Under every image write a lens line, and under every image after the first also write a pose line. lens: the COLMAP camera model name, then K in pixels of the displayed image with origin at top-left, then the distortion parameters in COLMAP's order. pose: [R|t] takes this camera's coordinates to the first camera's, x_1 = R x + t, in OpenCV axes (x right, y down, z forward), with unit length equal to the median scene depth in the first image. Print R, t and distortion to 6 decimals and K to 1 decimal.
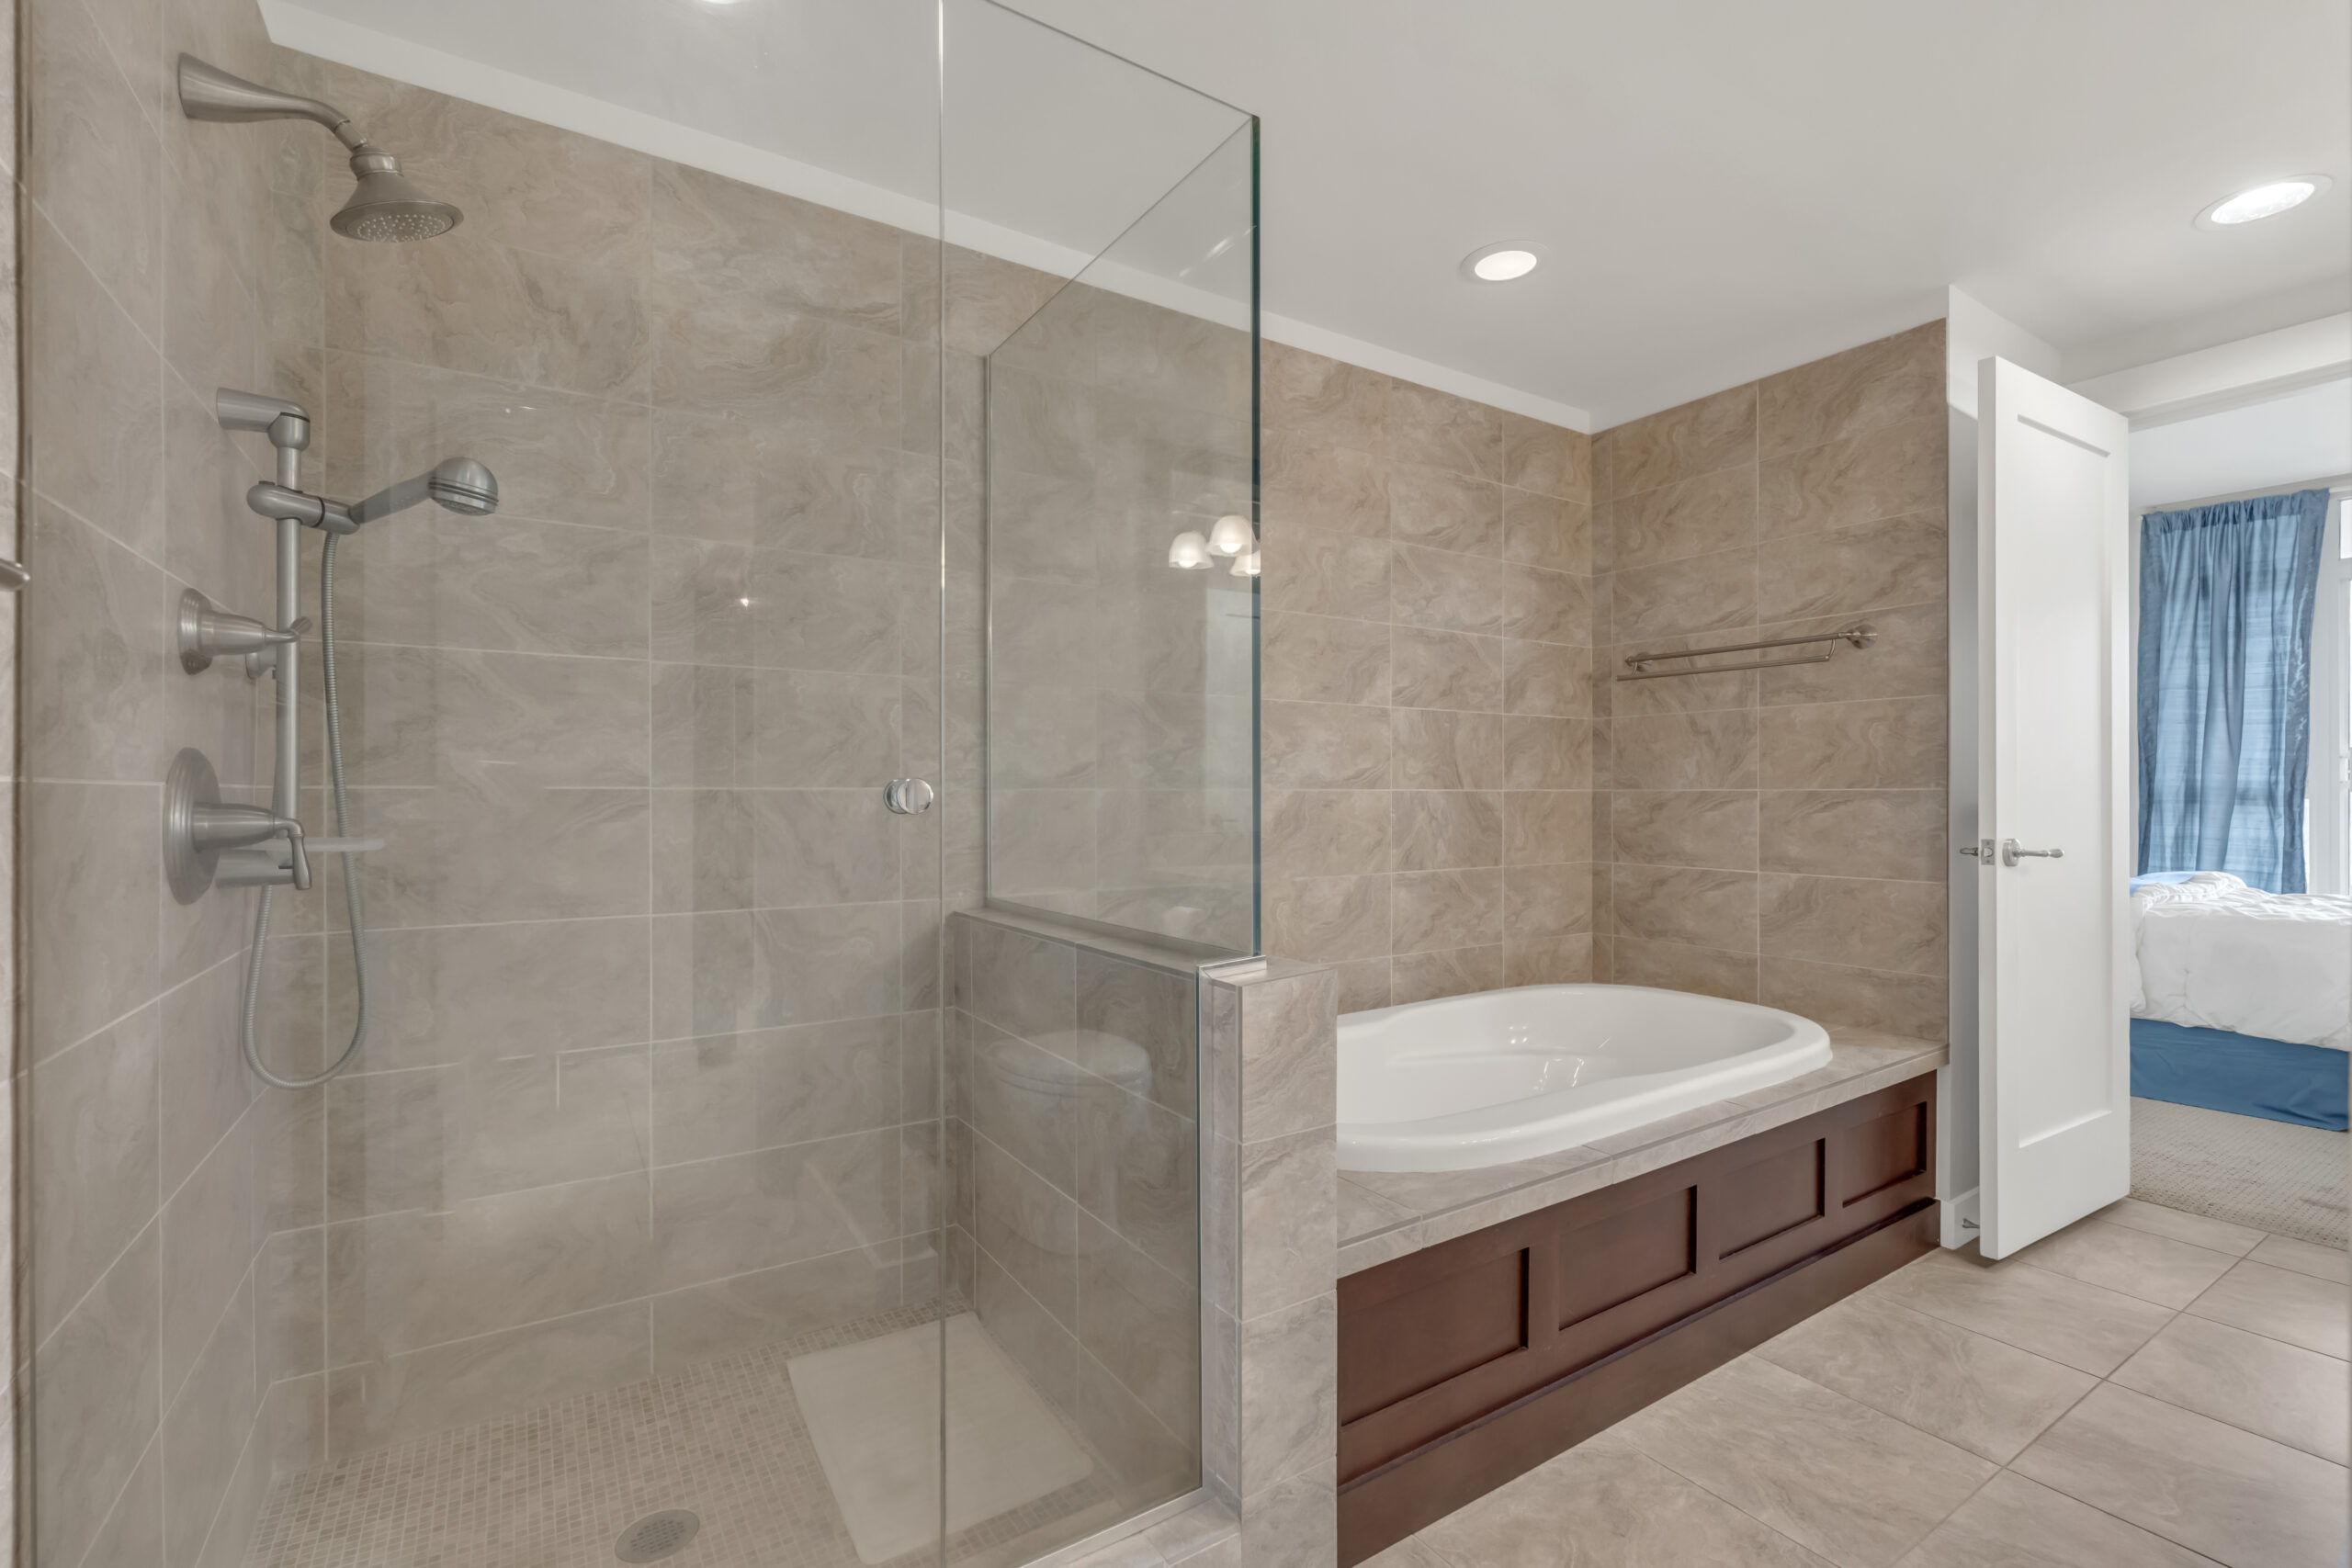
lens RADIAL K [[1033.0, 0, 1183.4], [0, 1033.0, 800.2], [0, 0, 1]] dist [-0.007248, 0.001315]
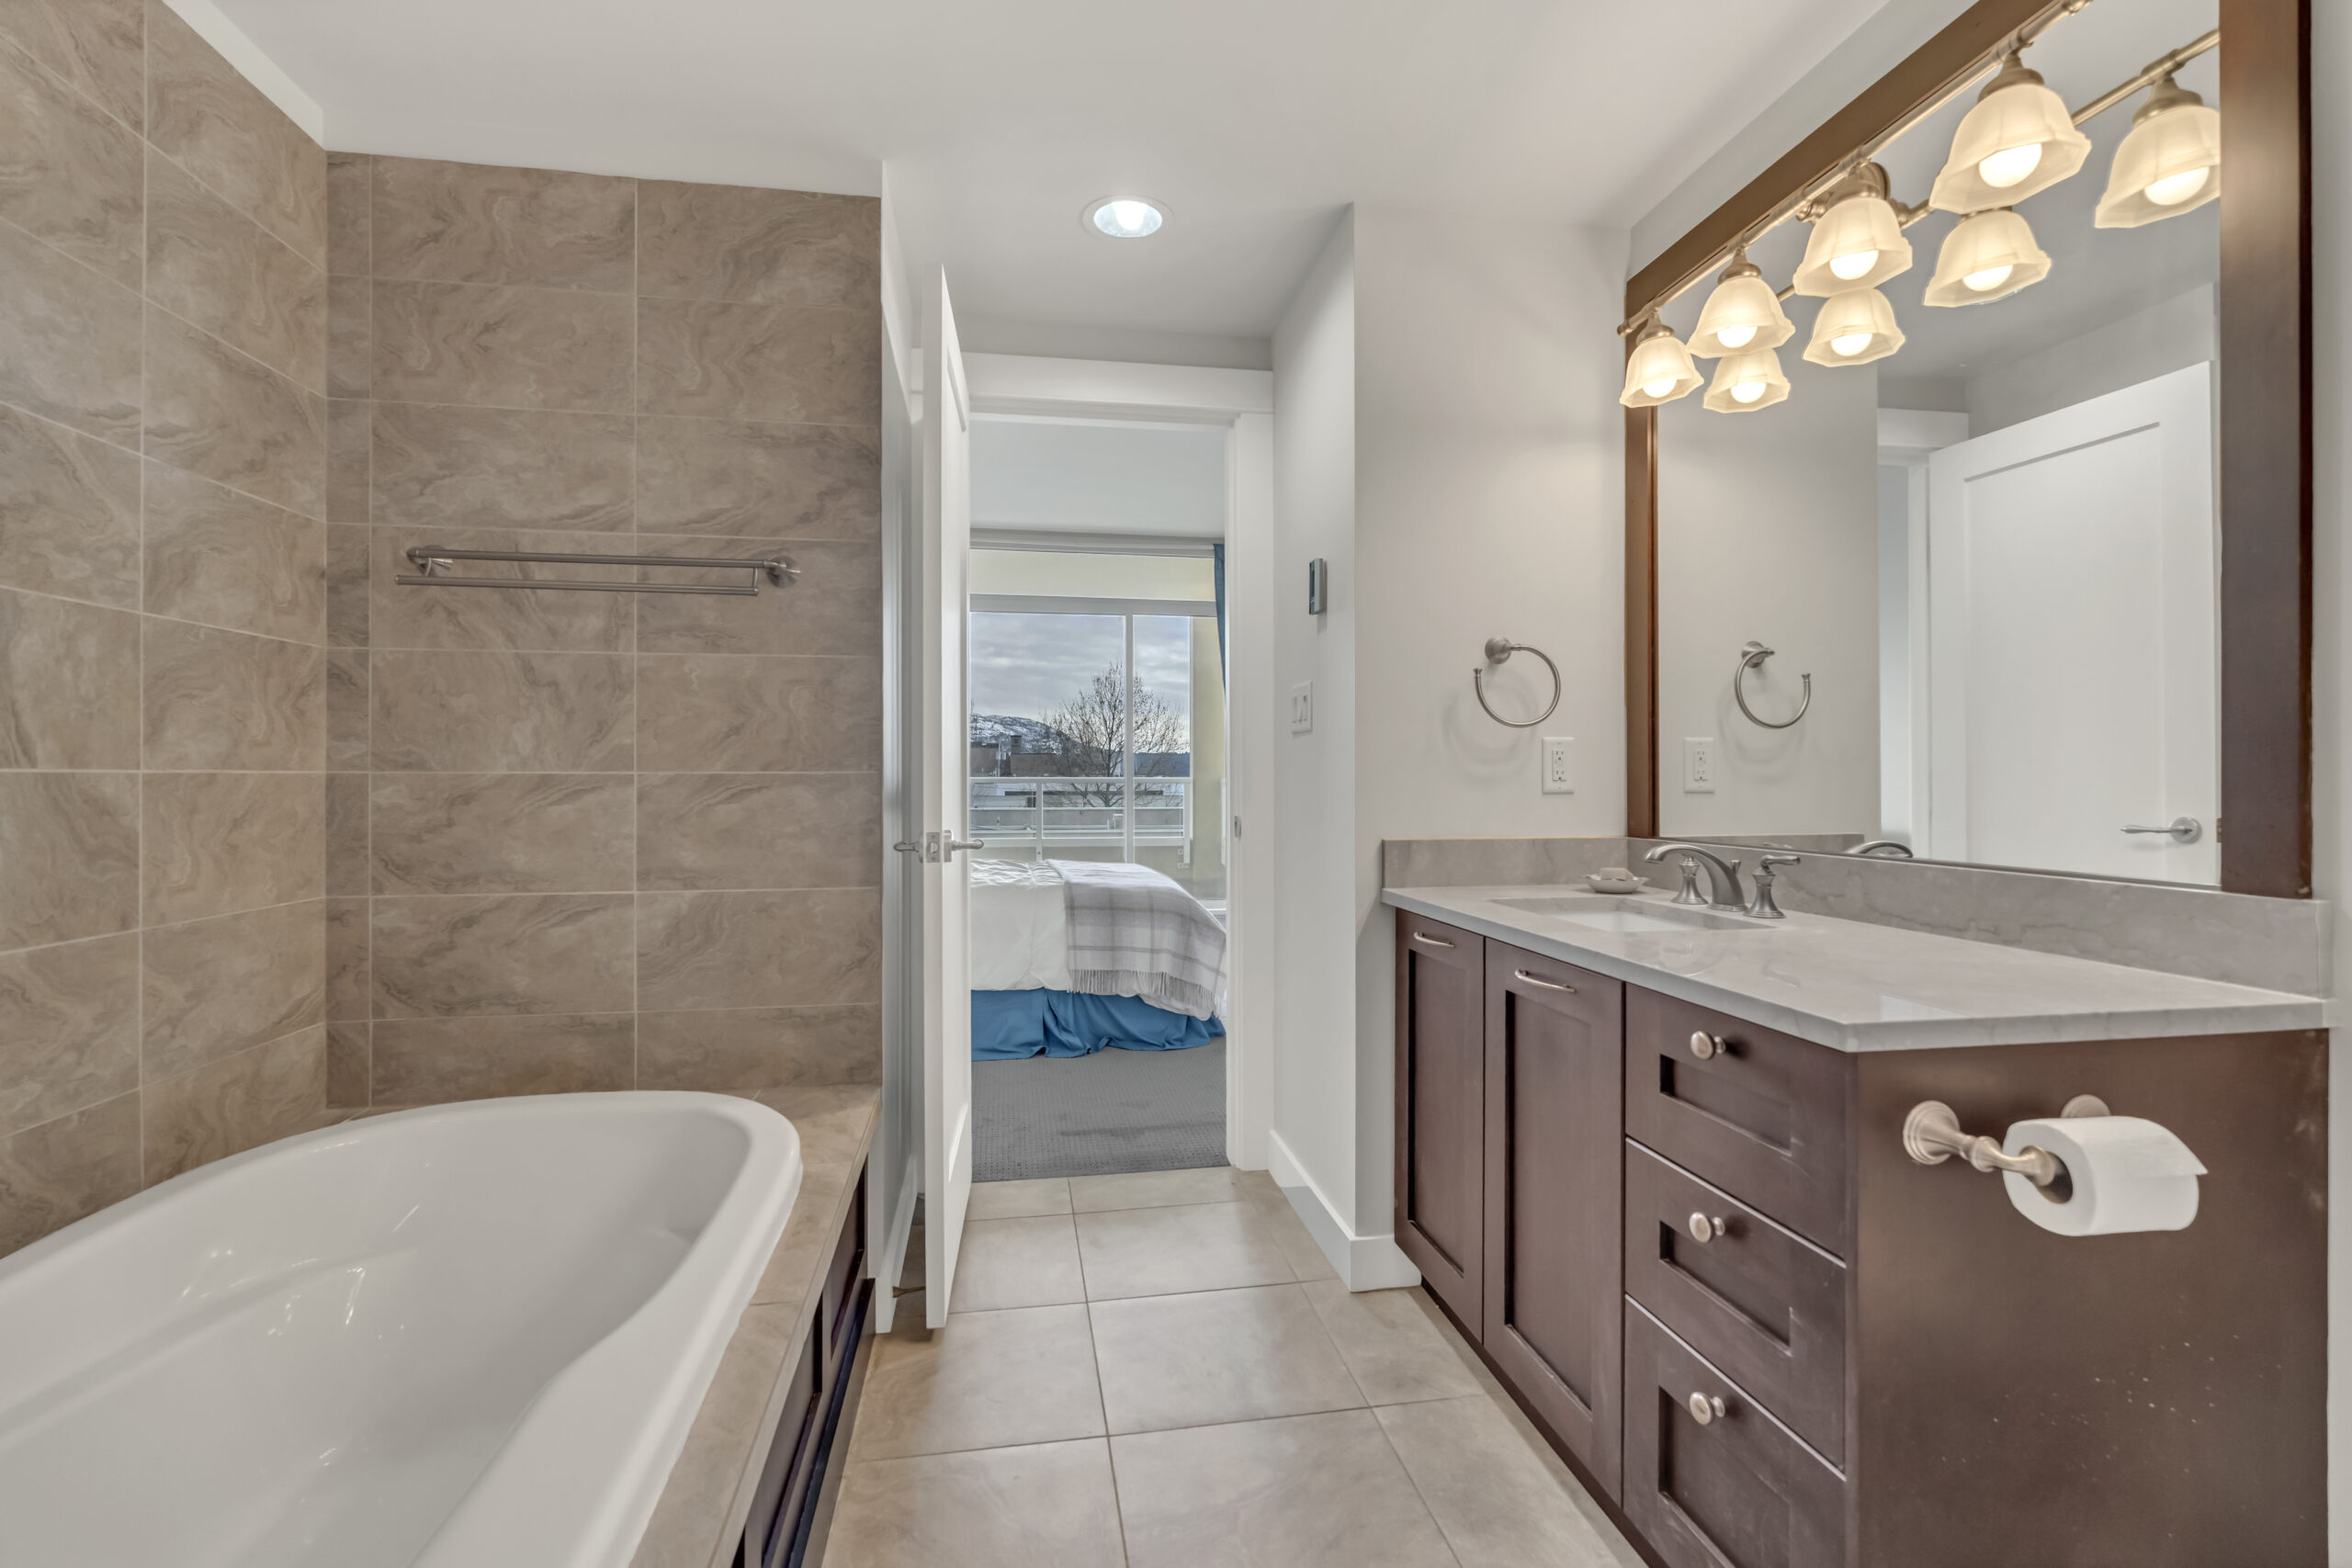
lens RADIAL K [[1033.0, 0, 1121.6], [0, 1033.0, 773.8], [0, 0, 1]] dist [-0.007248, 0.001315]
pose [[0.392798, 0.003656, 0.919618, 0.049584], [0.006024, 0.999960, -0.006549, -0.002564], [-0.919605, 0.008112, 0.392760, 0.403001]]
